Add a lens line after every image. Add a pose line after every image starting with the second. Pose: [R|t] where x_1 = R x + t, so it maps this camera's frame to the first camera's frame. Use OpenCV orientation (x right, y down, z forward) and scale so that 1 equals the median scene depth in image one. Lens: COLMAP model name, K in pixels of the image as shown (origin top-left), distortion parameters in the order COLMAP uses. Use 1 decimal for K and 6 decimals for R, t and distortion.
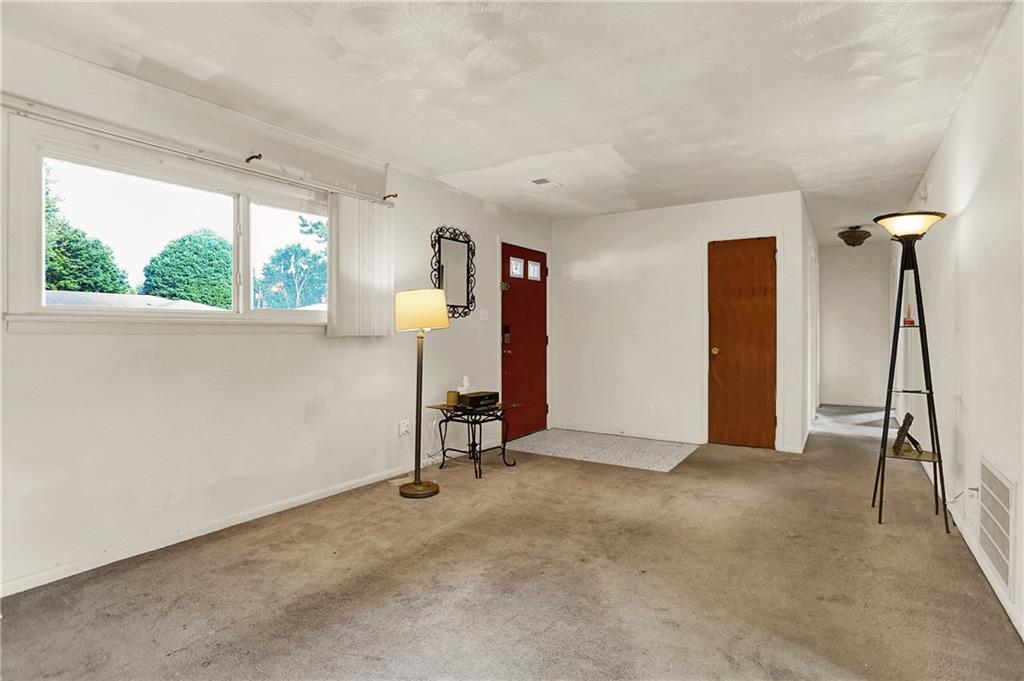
lens RADIAL K [[513.1, 0, 512.6], [0, 513.1, 328.8], [0, 0, 1]] dist [-0.025936, 0.000896]
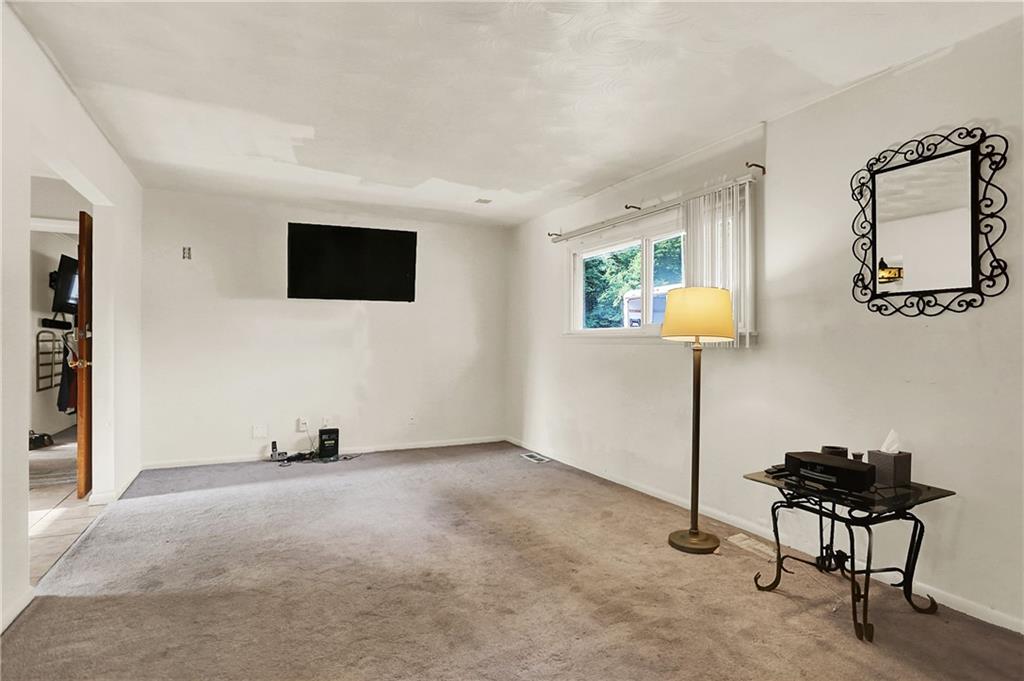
lens RADIAL K [[510.3, 0, 512.0], [0, 510.3, 340.5], [0, 0, 1]] dist [-0.030223, 0.000905]
pose [[-0.469859, -0.004230, -0.882732, 0.510860], [0.001732, 0.999982, -0.005713, 0.004553], [0.882740, -0.004213, -0.469843, 0.885299]]
